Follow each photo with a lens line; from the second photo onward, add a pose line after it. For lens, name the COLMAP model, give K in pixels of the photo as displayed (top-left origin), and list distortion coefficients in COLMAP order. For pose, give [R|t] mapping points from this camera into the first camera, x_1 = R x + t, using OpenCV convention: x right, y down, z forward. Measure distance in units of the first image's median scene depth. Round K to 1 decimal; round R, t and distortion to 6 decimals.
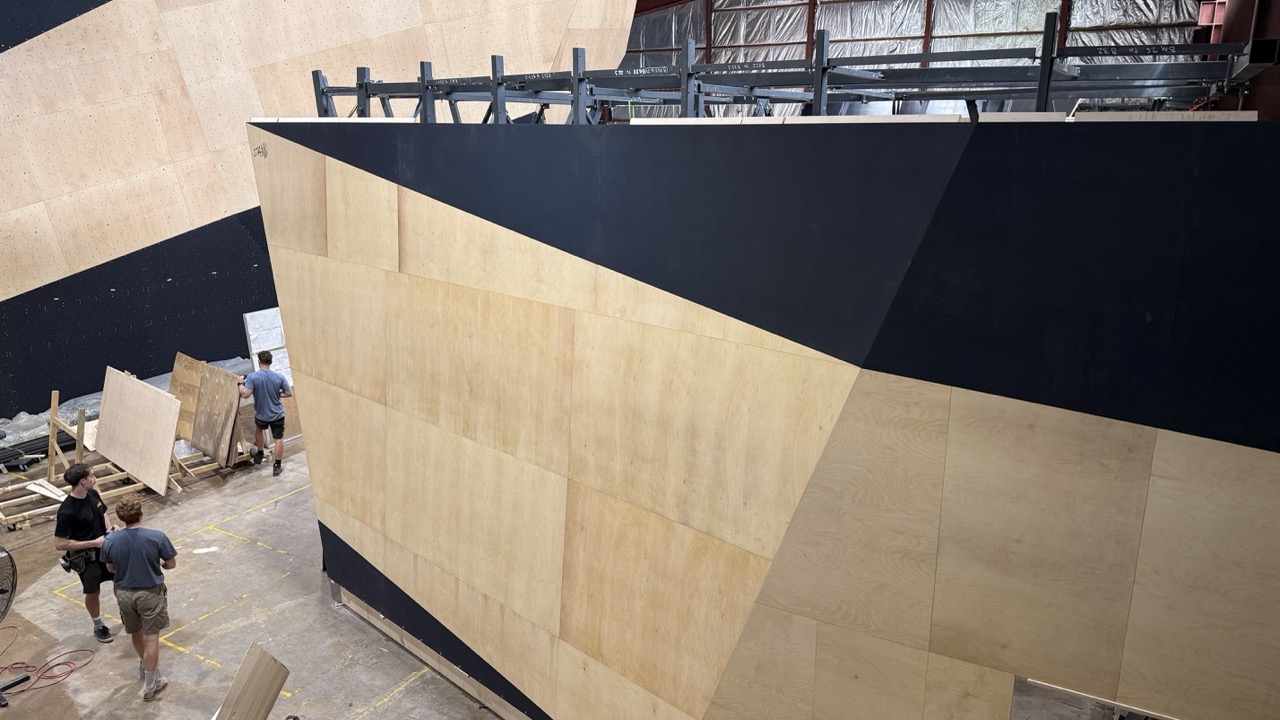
lens RADIAL K [[927.8, 0, 637.3], [0, 927.8, 364.6], [0, 0, 1]] dist [0.047147, -0.034589]
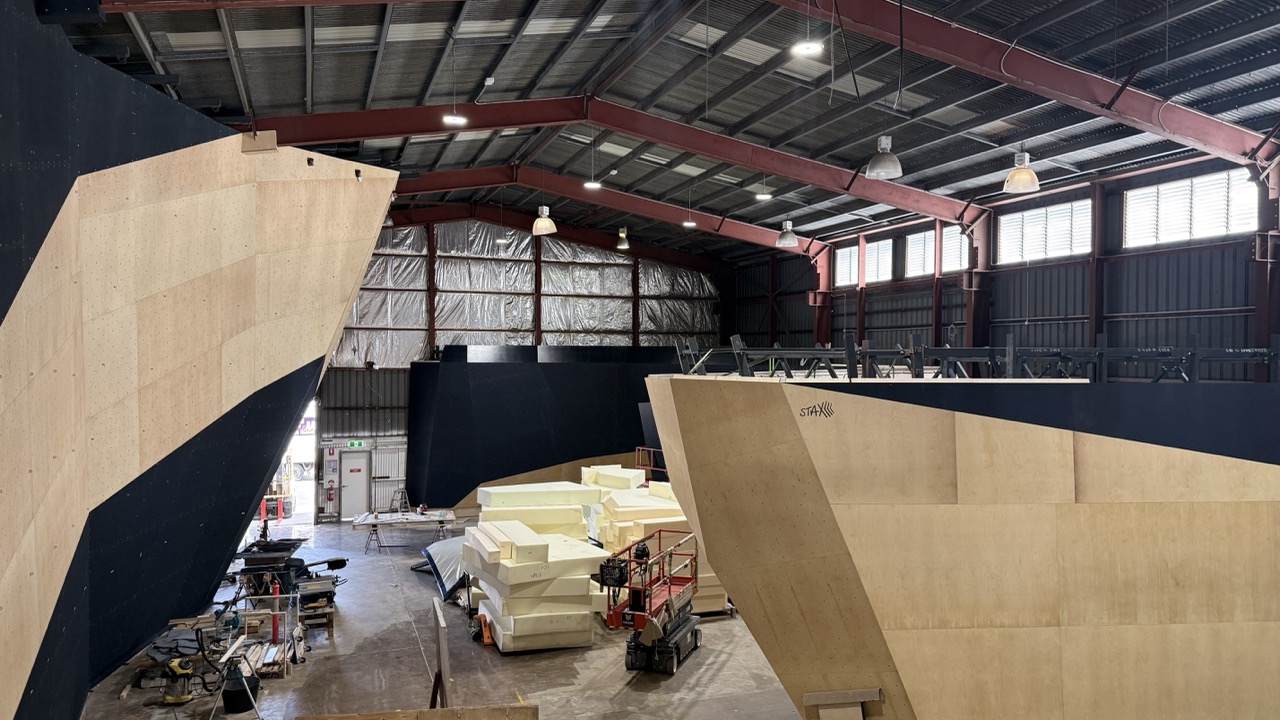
lens RADIAL K [[927.8, 0, 647.9], [0, 927.8, 363.0], [0, 0, 1]] dist [0.047147, -0.034589]
pose [[0.626543, -0.005267, 0.779369, -1.583705], [0.193550, 0.969703, -0.149043, -0.206913], [-0.754972, 0.244229, 0.608580, 0.660189]]
